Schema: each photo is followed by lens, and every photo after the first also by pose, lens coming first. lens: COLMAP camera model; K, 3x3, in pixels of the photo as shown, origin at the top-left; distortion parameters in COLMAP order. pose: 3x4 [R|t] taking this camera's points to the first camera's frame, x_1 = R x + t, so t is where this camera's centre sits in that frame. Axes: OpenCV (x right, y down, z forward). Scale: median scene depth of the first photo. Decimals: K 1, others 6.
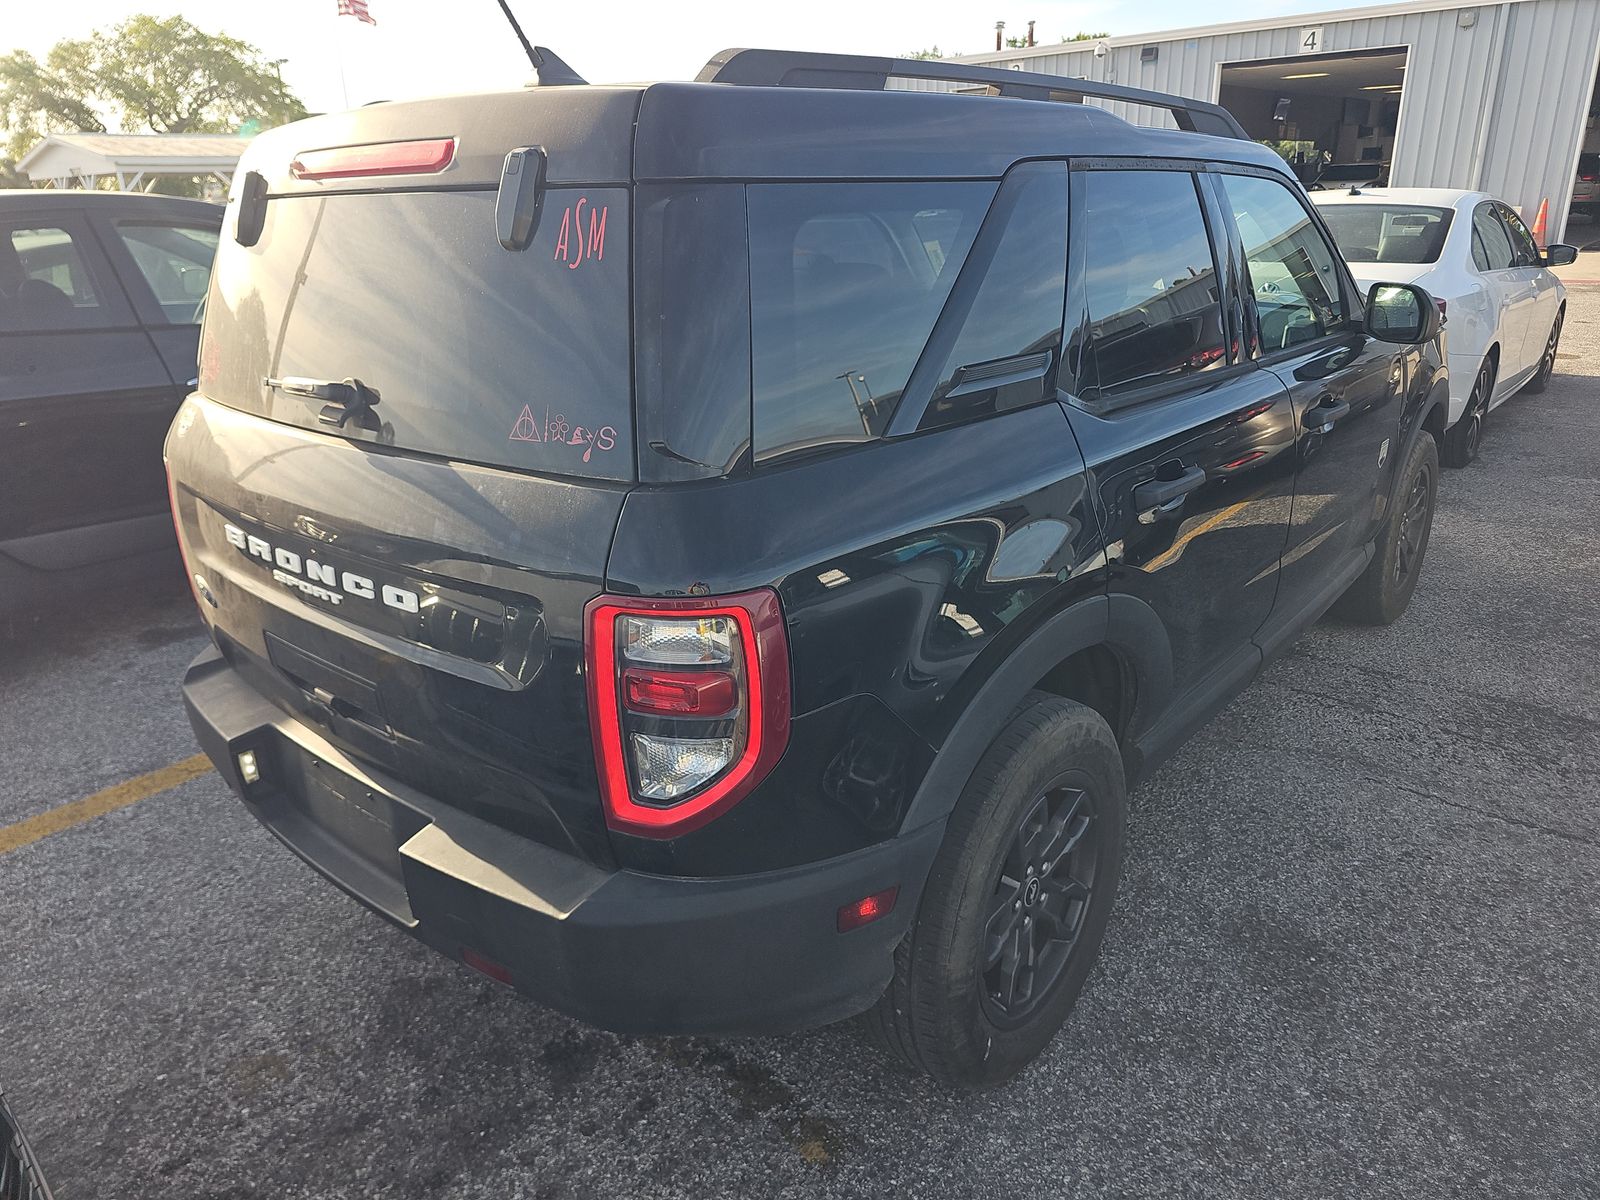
lens RADIAL K [[1084.5, 0, 800.0], [0, 1084.5, 600.0], [0, 0, 1]] dist [-0.002050, -0.001981]
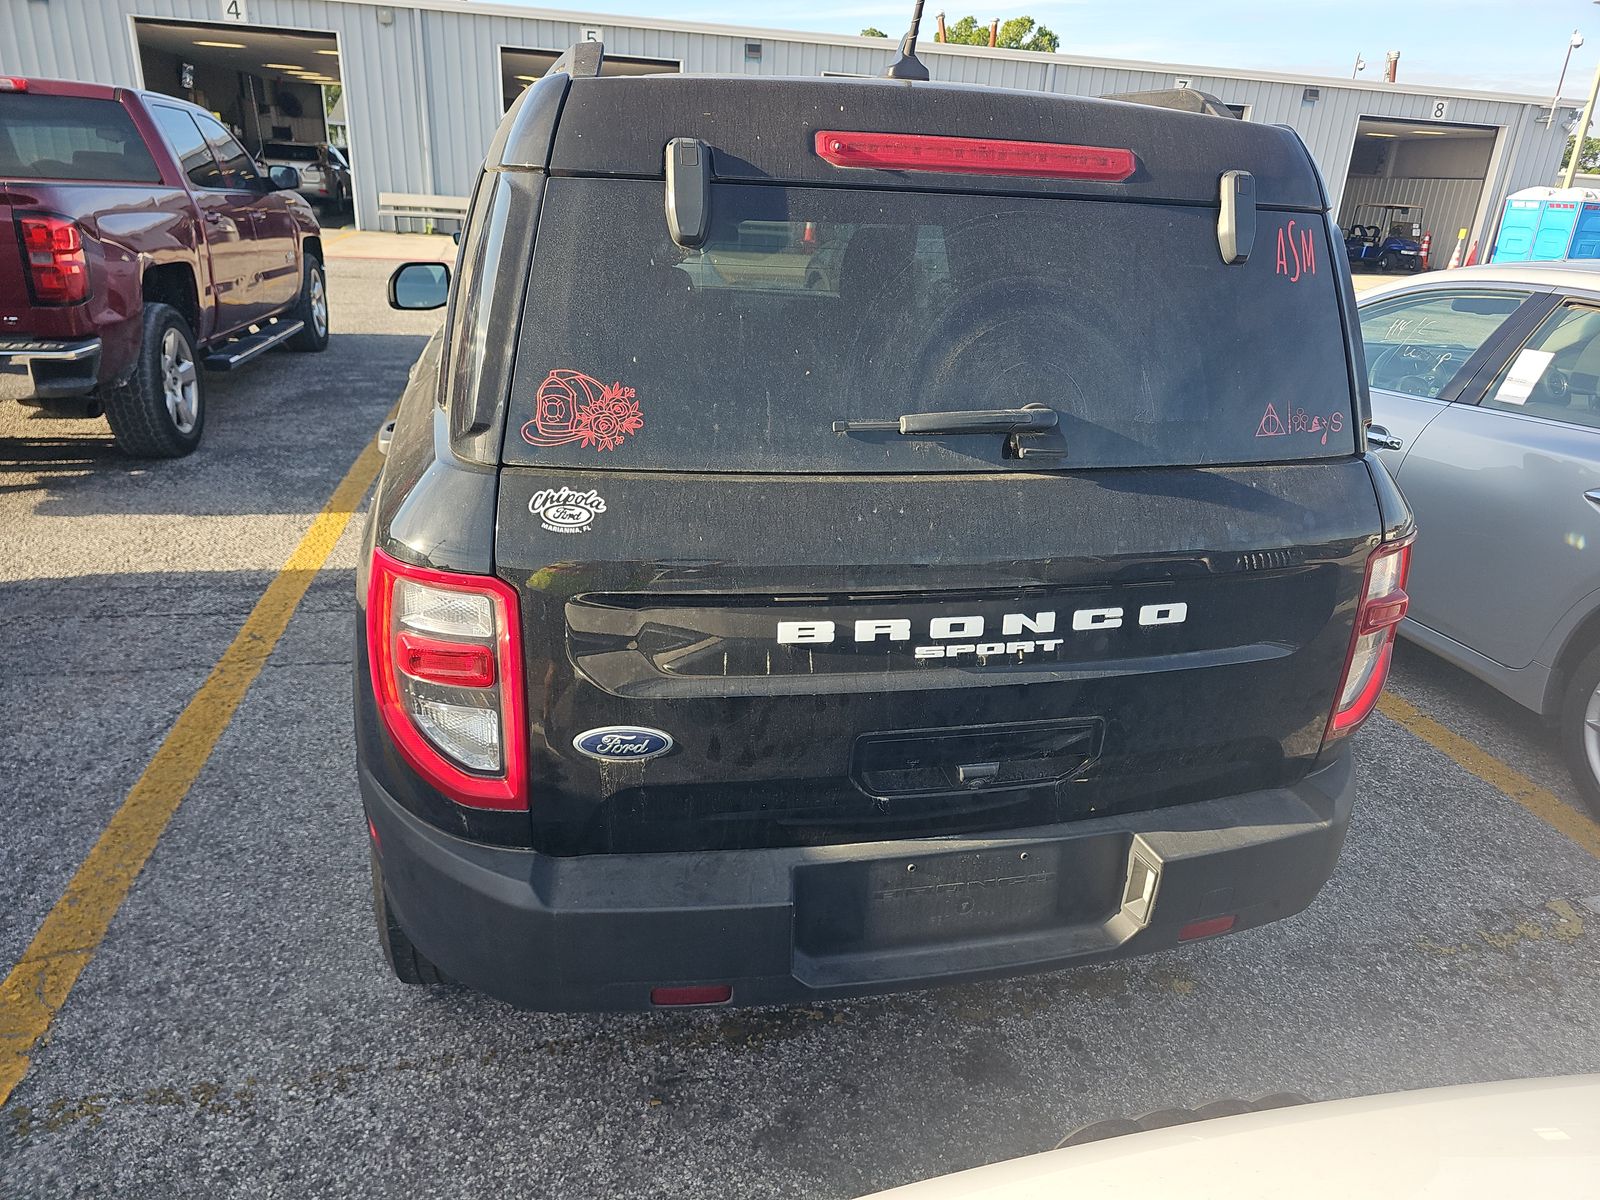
lens RADIAL K [[1082.3, 0, 800.0], [0, 1082.3, 620.7], [0, 0, 1]] dist [0.002070, 0.000433]
pose [[0.581439, -0.252938, 0.773273, -1.042814], [0.224793, 0.963391, 0.146100, -0.168955], [-0.781919, 0.088879, 0.617012, 0.504954]]
